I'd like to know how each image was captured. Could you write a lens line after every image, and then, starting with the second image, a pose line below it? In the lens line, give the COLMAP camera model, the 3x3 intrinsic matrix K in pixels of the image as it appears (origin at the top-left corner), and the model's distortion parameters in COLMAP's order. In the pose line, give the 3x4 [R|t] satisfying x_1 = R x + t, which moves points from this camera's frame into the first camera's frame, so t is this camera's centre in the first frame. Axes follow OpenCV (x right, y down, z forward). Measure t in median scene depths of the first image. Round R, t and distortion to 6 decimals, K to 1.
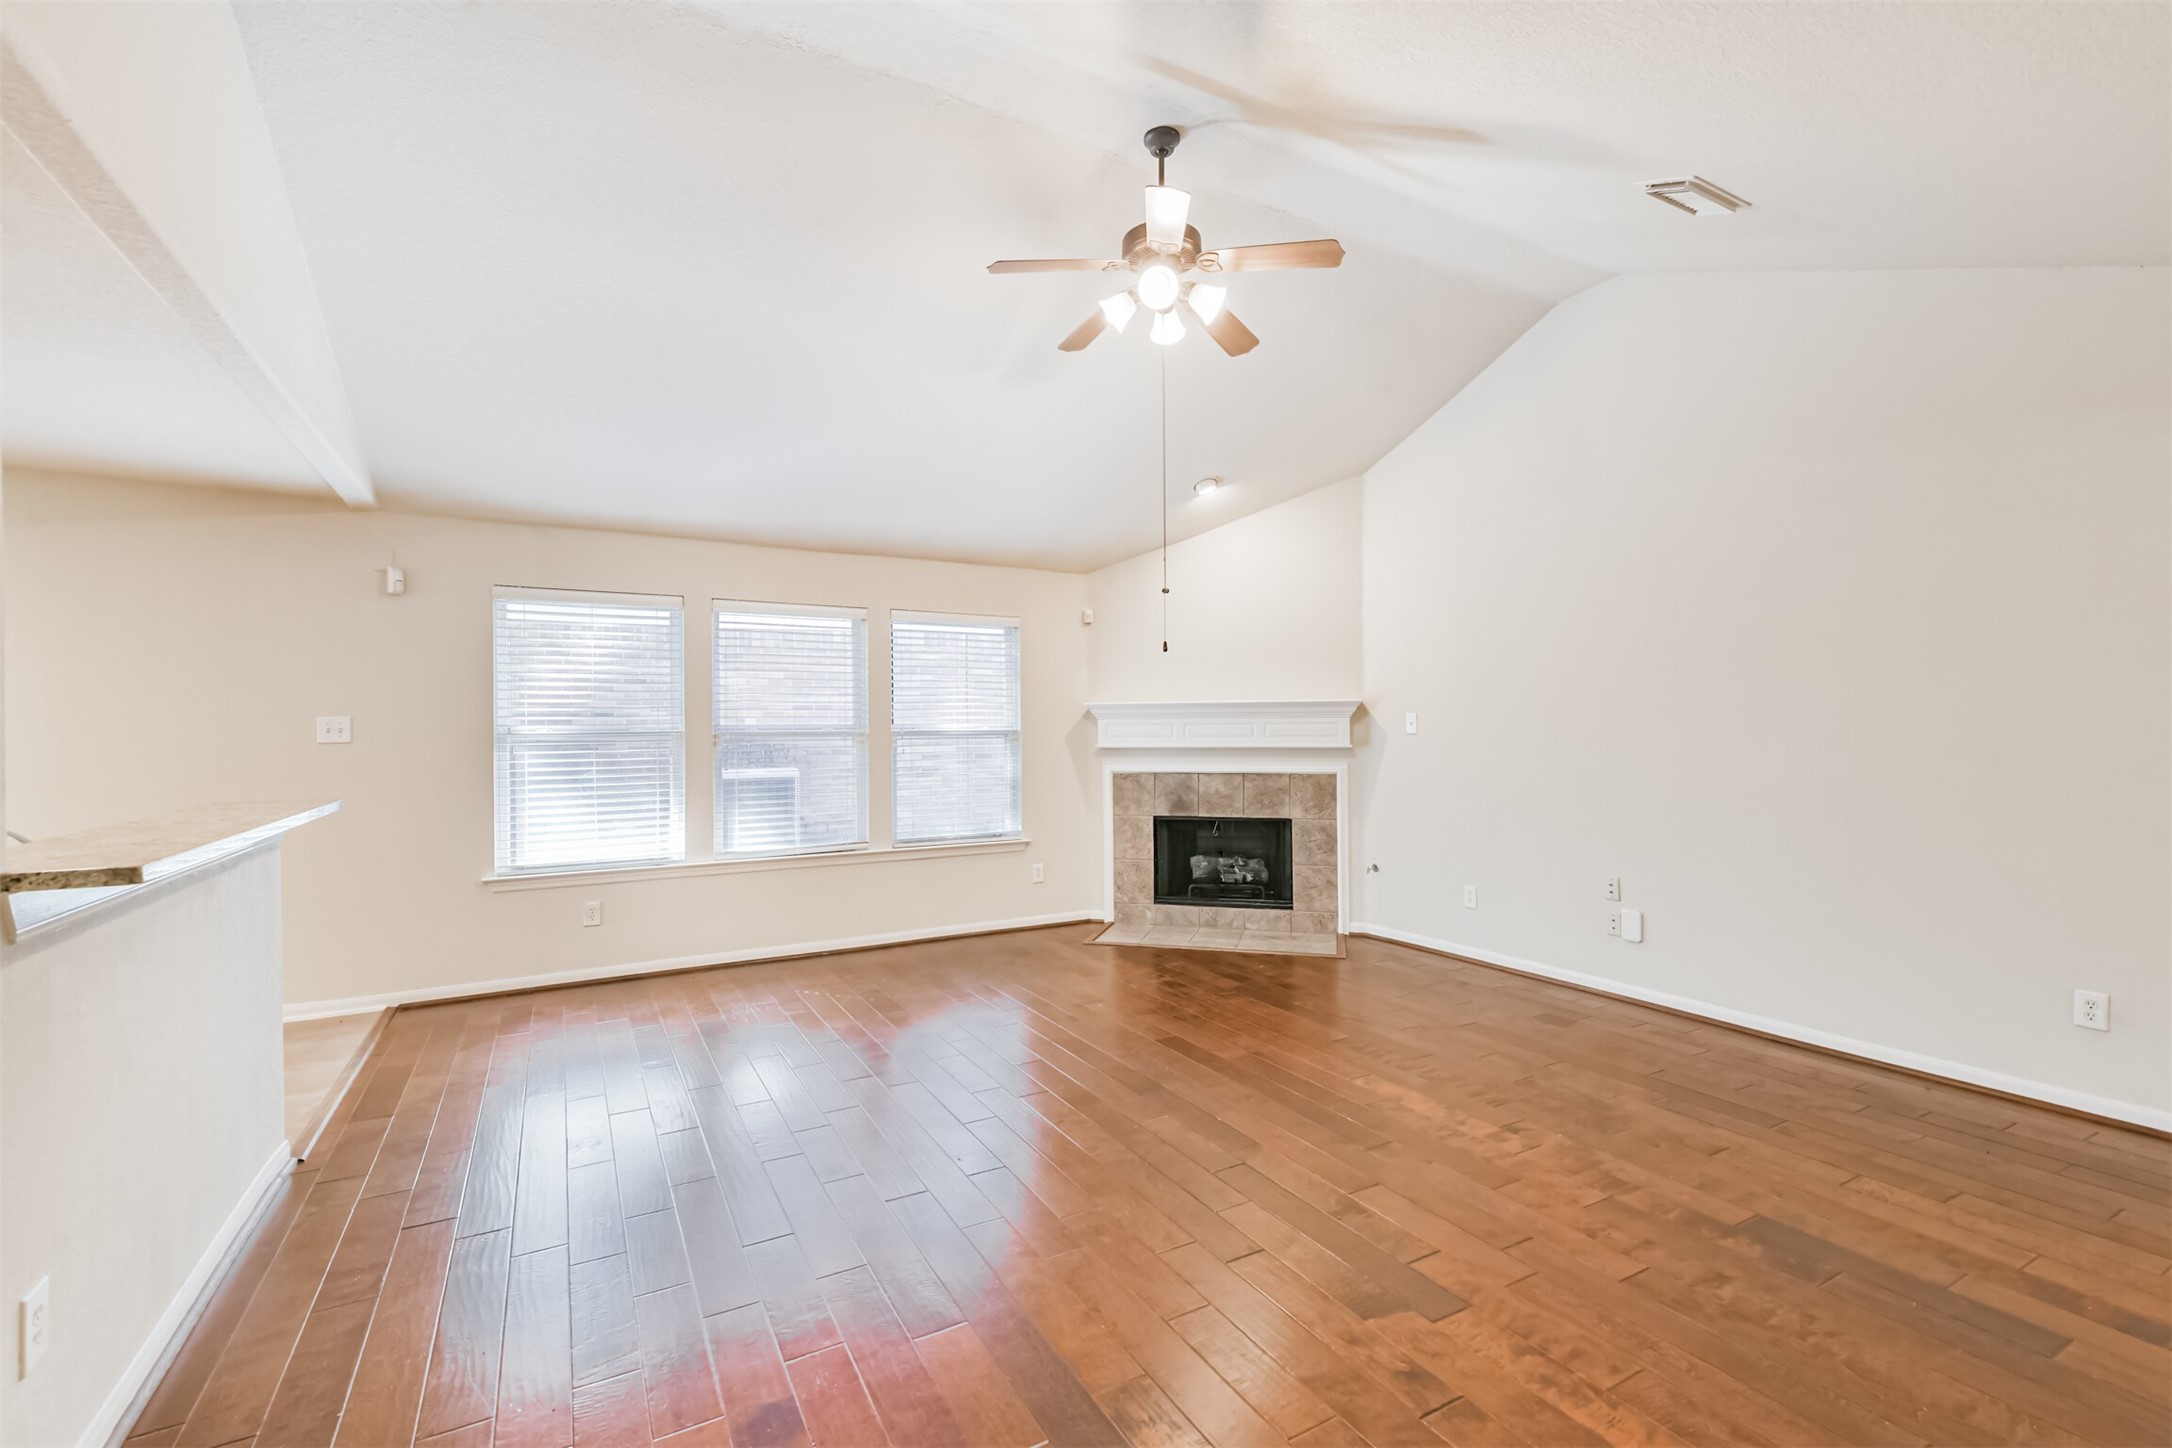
lens RADIAL K [[934.1, 0, 1095.7], [0, 934.1, 725.9], [0, 0, 1]] dist [0.019677, -0.009401]
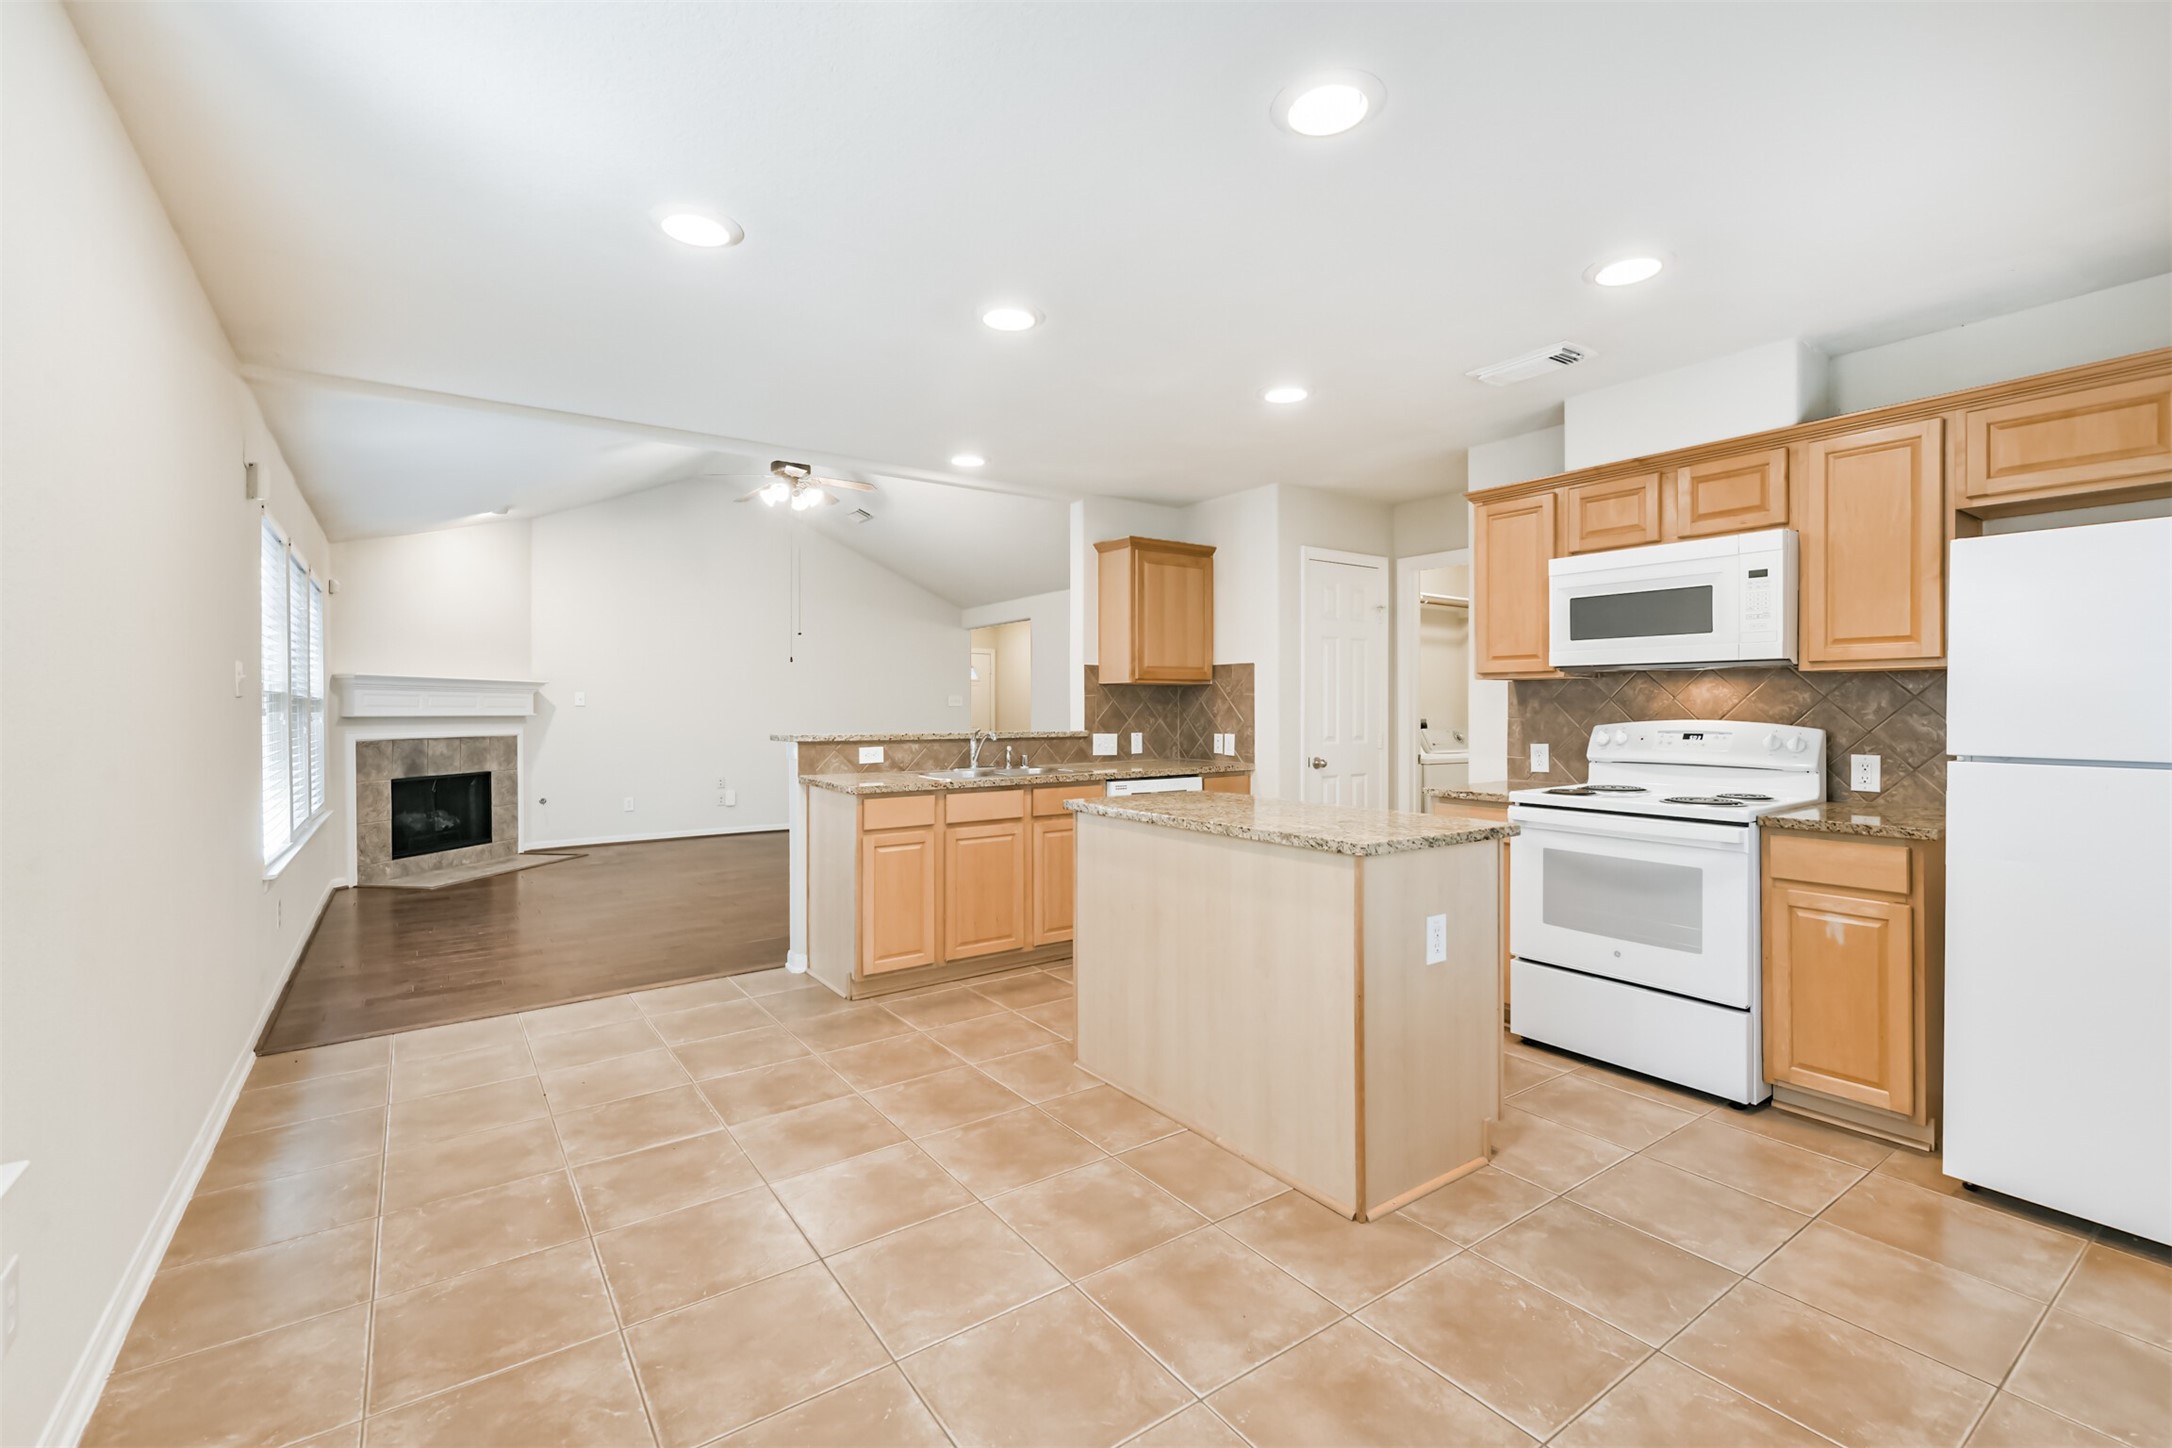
lens RADIAL K [[934.1, 0, 1082.7], [0, 934.1, 711.2], [0, 0, 1]] dist [0.019677, -0.009401]
pose [[-0.107605, 0.006105, 0.994175, -1.159662], [-0.003143, 0.999974, -0.006481, 0.022223], [-0.994189, -0.003822, -0.107583, 0.330645]]
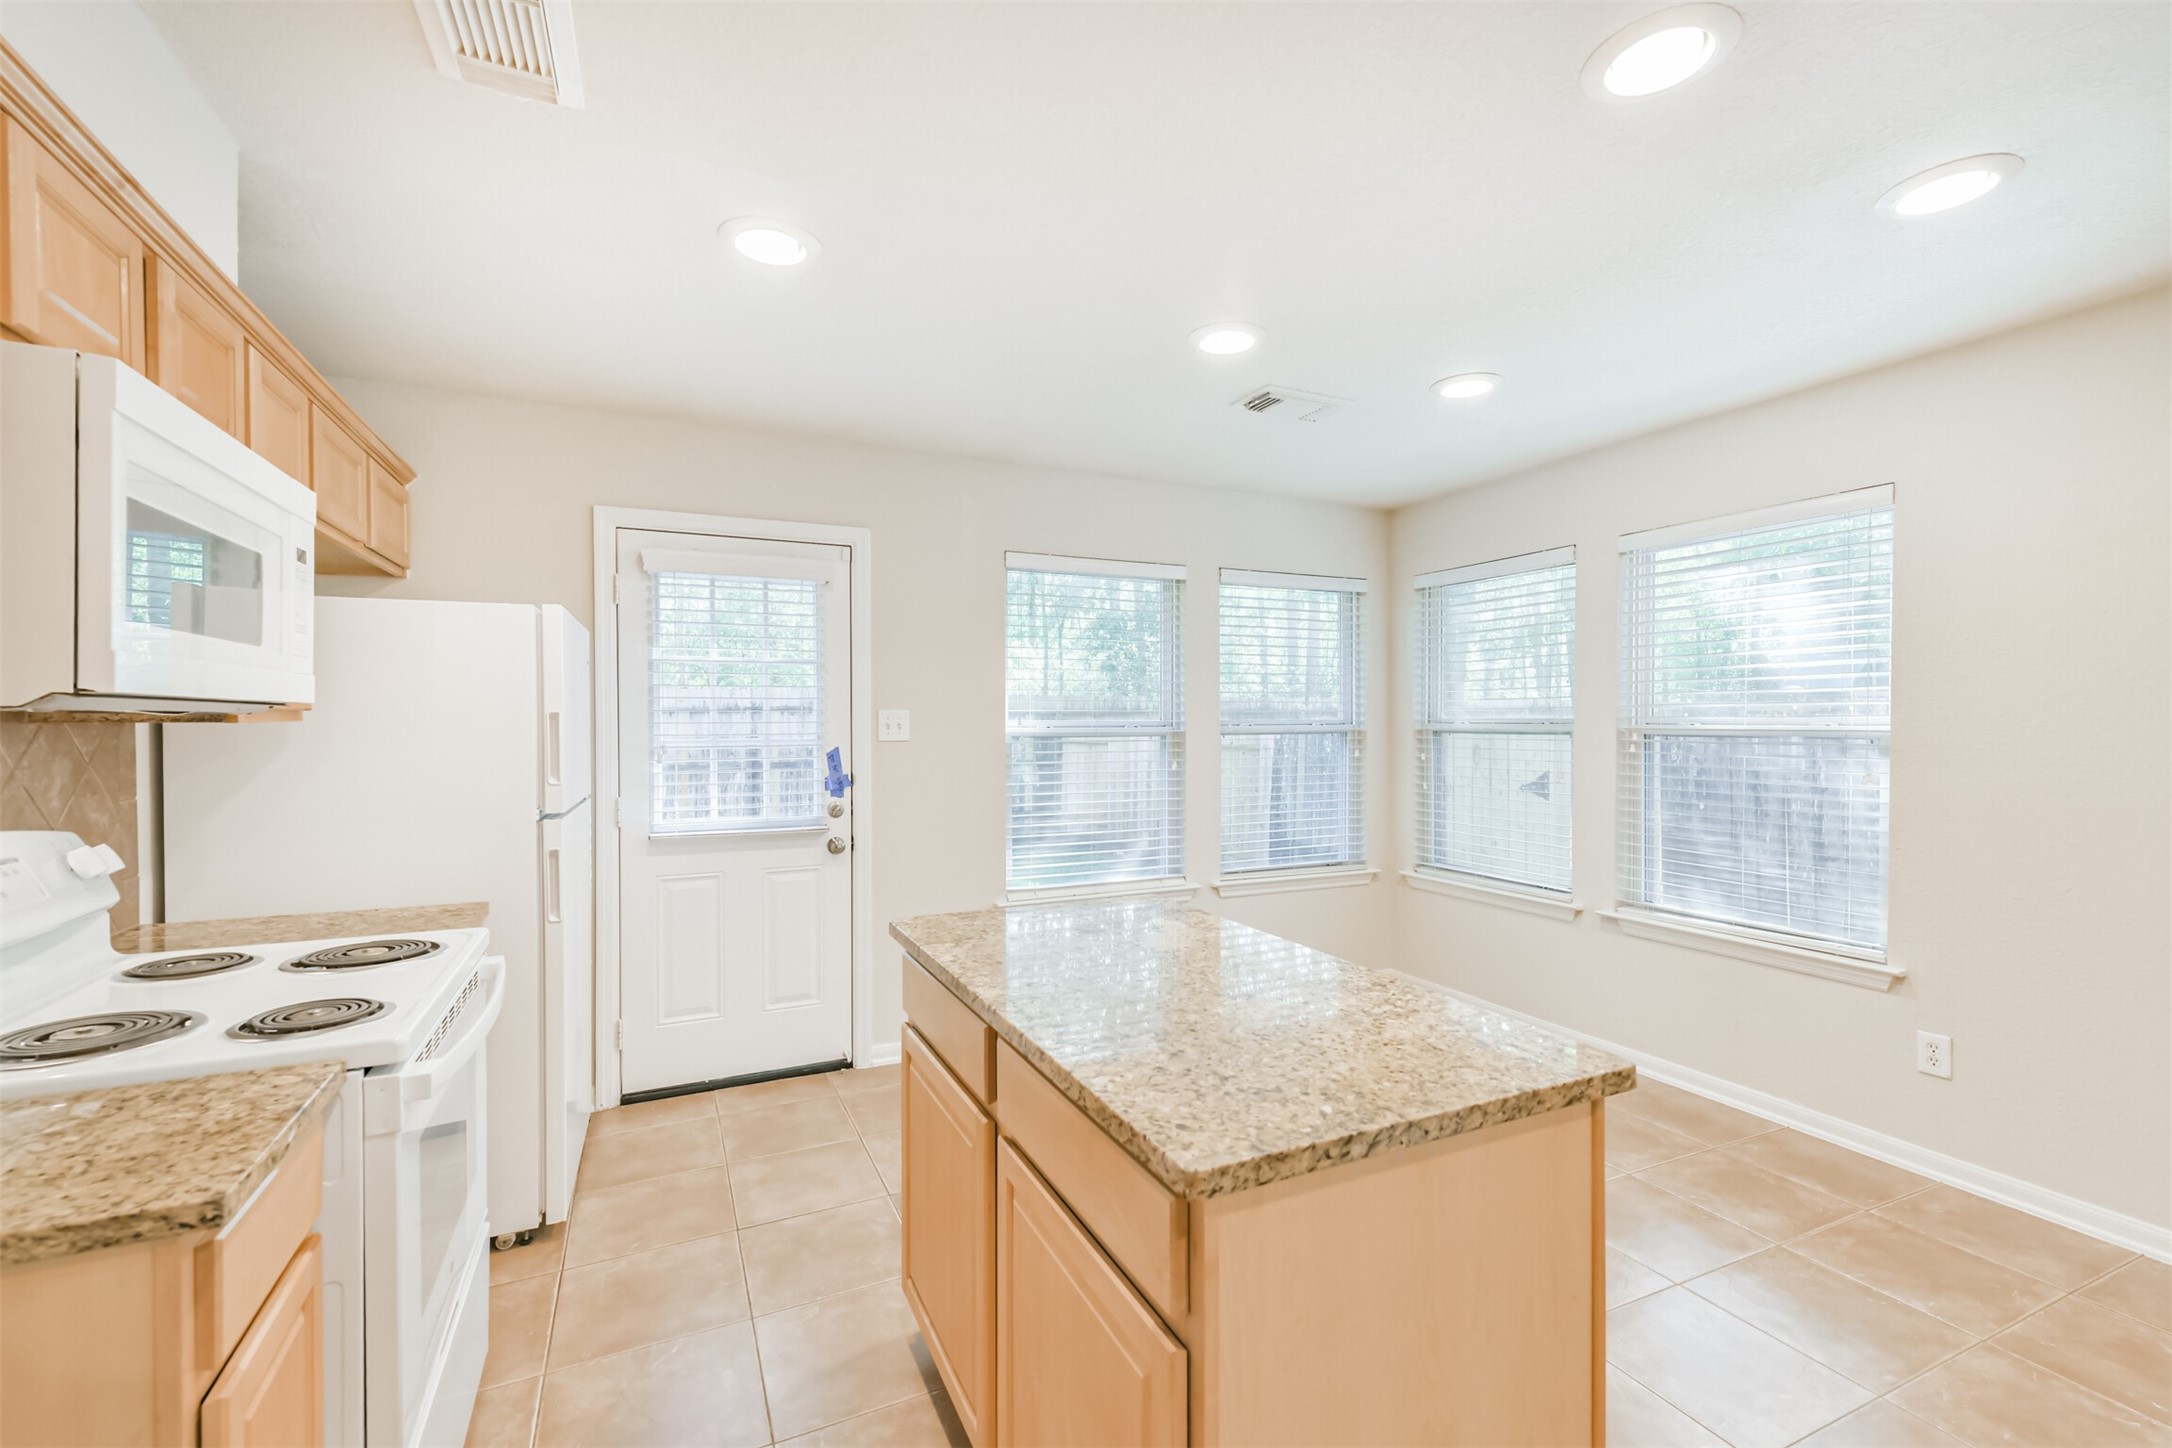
lens RADIAL K [[934.1, 0, 1087.2], [0, 934.1, 727.2], [0, 0, 1]] dist [0.019677, -0.009401]
pose [[-0.065250, 0.020973, -0.997649, -0.434355], [0.006831, 0.999765, 0.020571, -0.006234], [0.997846, -0.005473, -0.065378, 0.183933]]
